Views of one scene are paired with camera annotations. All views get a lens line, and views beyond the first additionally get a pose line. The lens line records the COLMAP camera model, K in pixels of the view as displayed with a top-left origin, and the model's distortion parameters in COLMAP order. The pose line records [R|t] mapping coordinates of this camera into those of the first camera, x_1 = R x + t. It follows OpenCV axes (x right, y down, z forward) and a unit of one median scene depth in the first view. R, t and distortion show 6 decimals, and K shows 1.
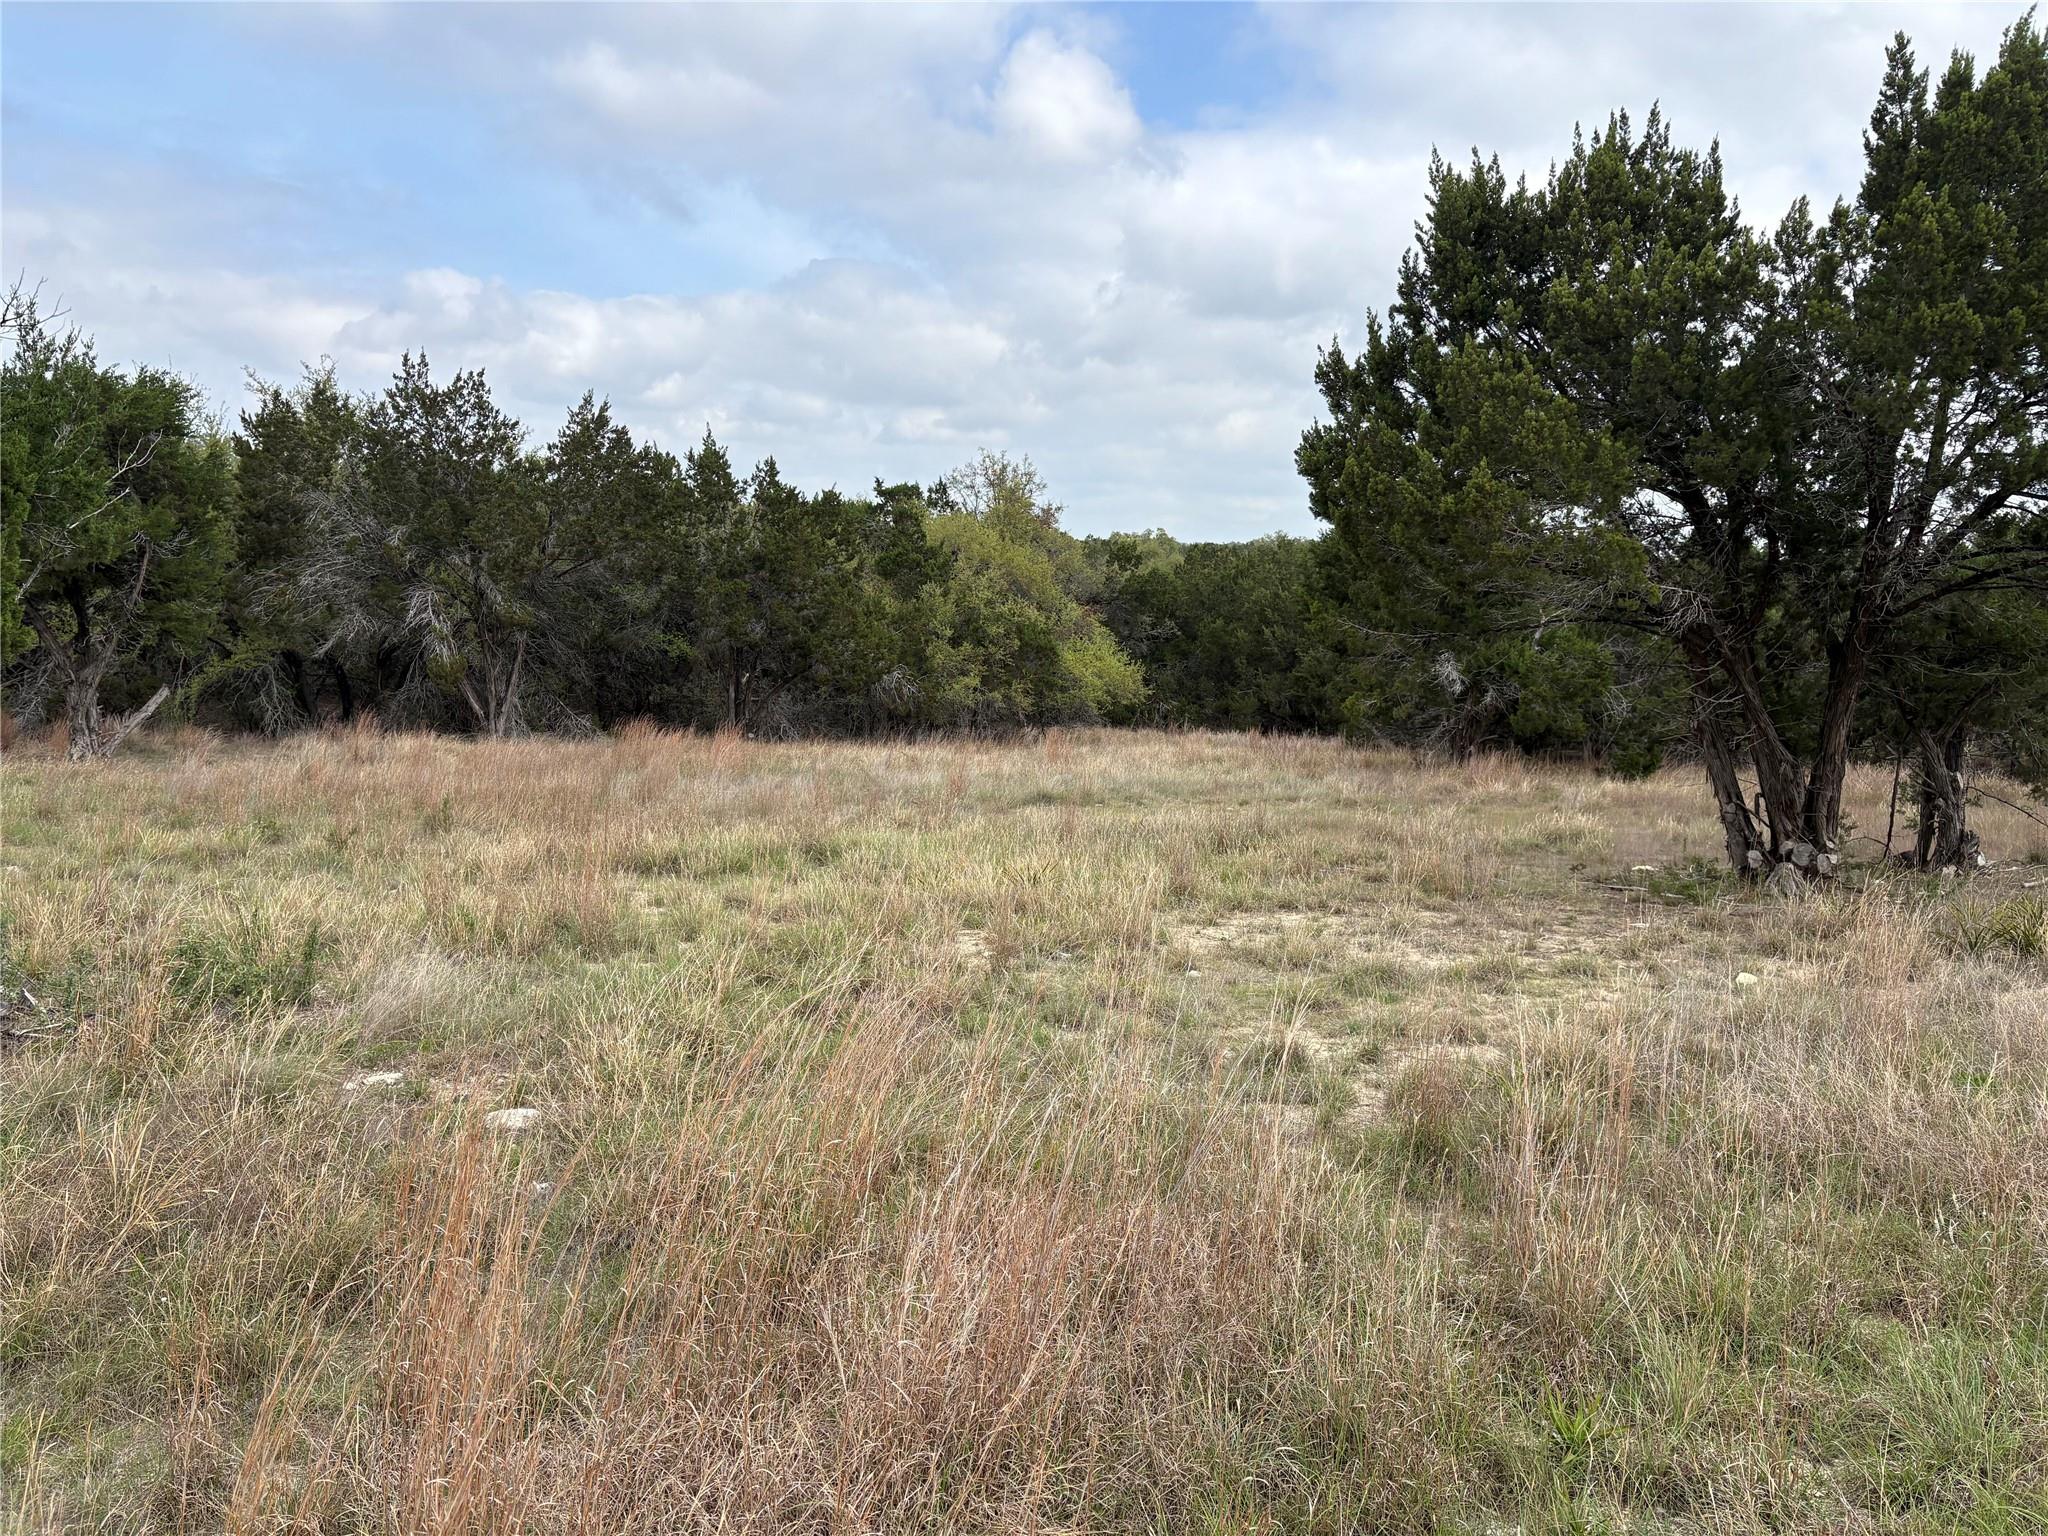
lens RADIAL K [[1628.4, 0, 1023.6], [0, 1628.4, 757.4], [0, 0, 1]] dist [0.068436, -0.026521]
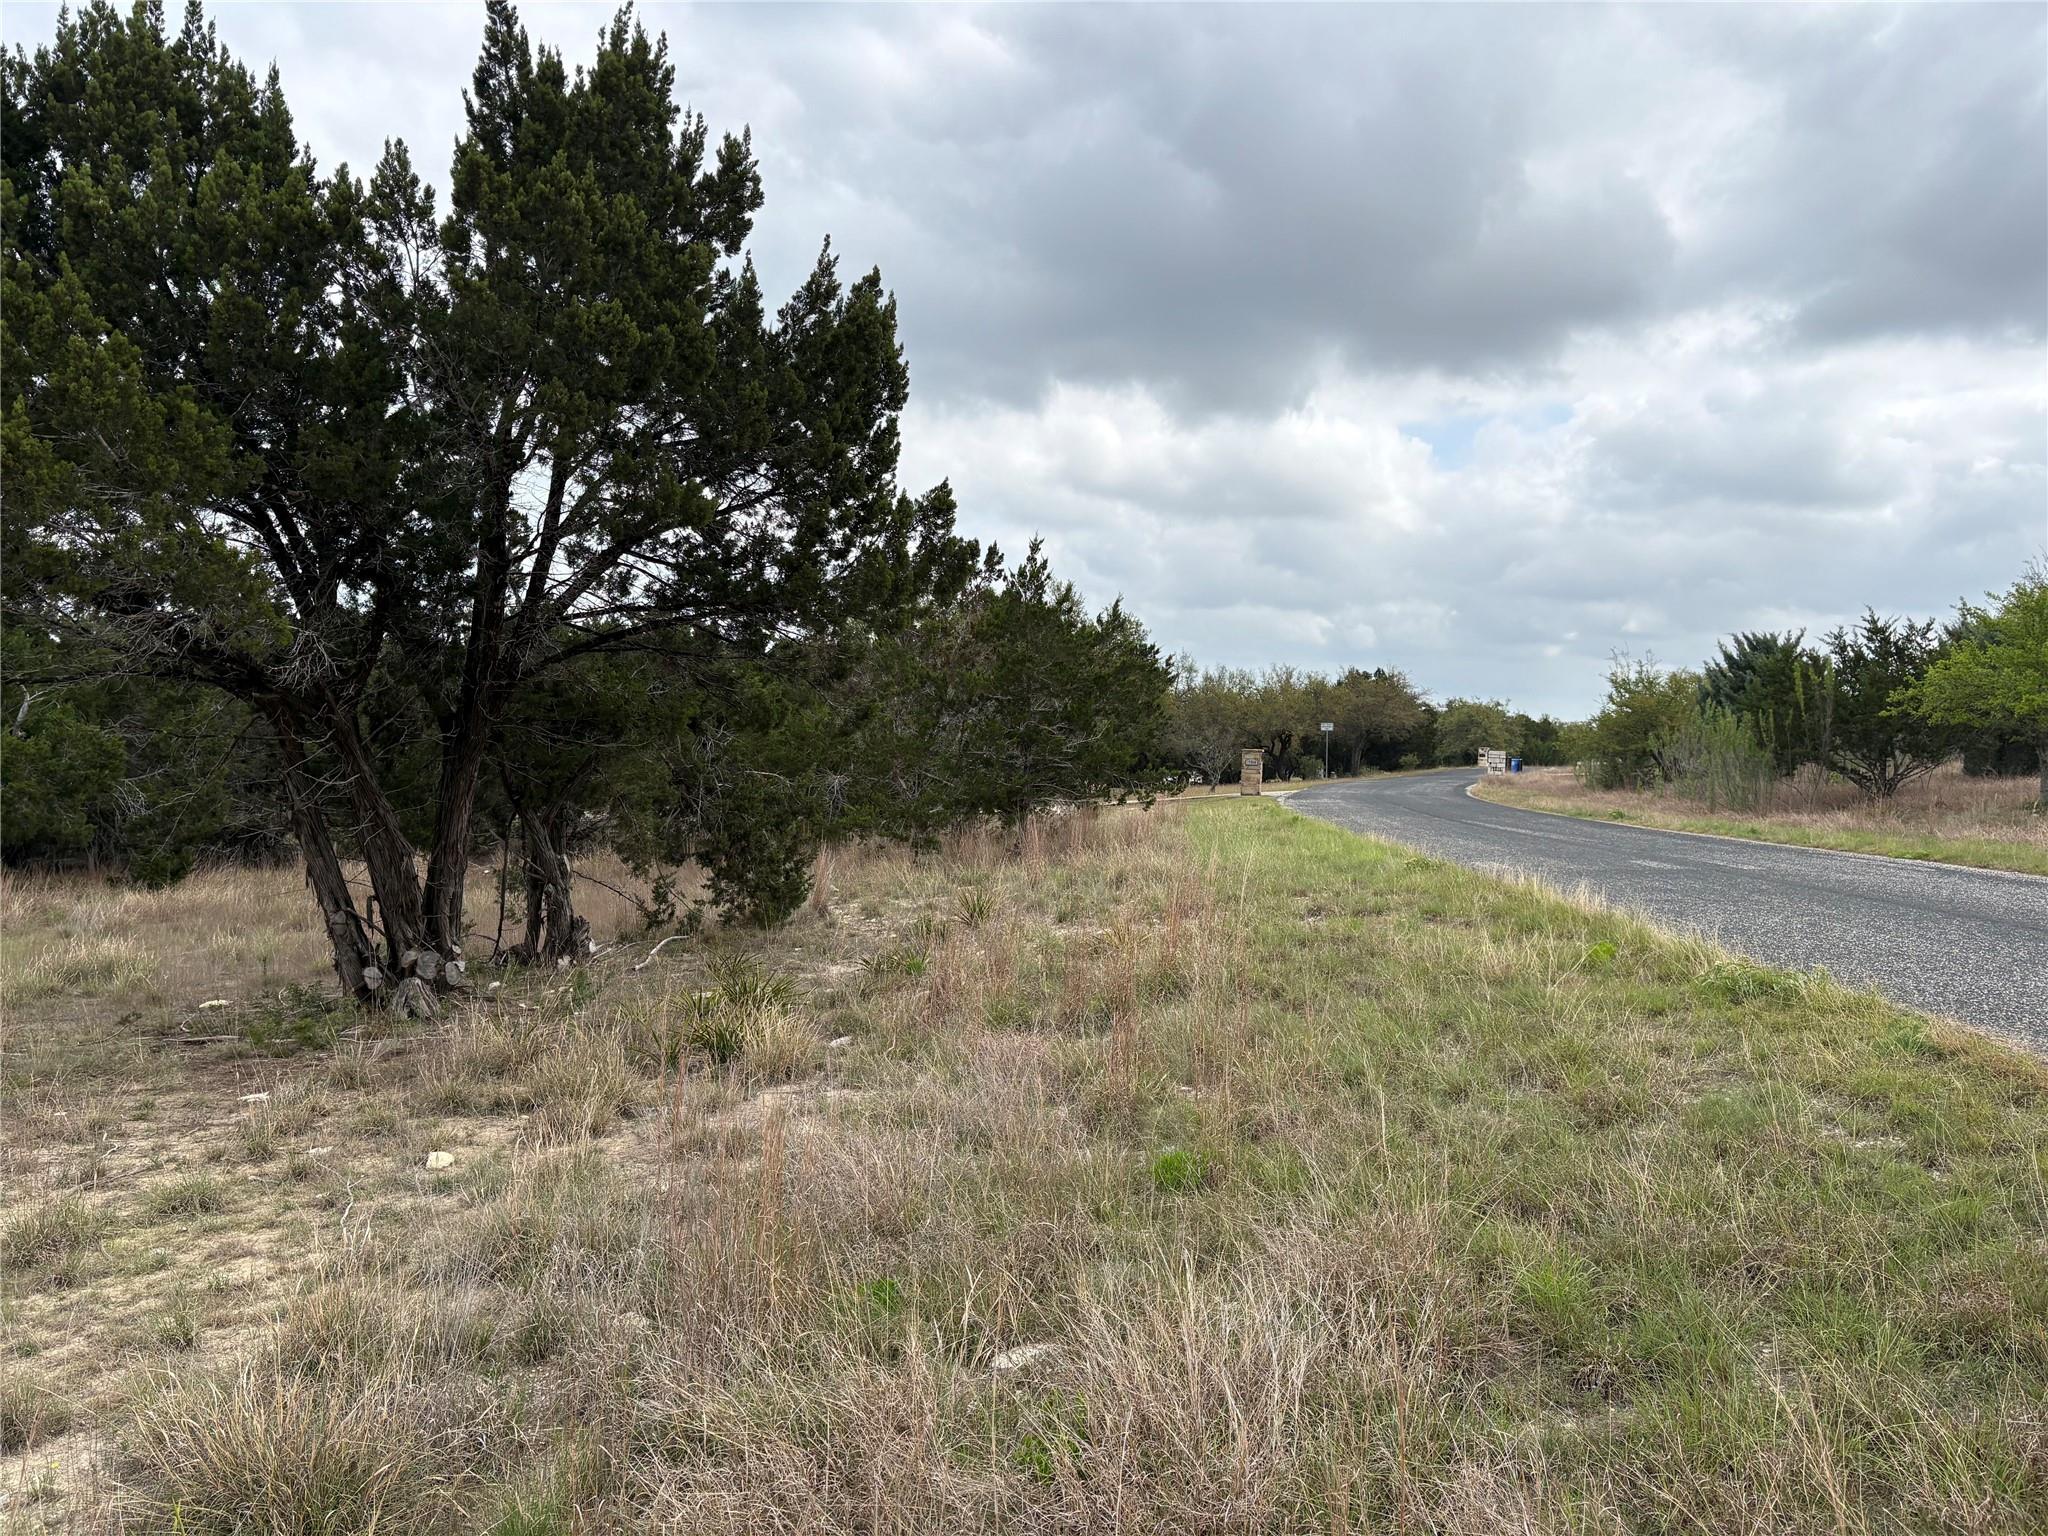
lens RADIAL K [[1628.4, 0, 1028.2], [0, 1628.4, 765.1], [0, 0, 1]] dist [0.068436, -0.026521]
pose [[0.654170, -0.022624, 0.756009, 0.046242], [0.062038, 0.997789, -0.023821, -0.003139], [-0.753799, 0.062484, 0.654128, 0.221884]]
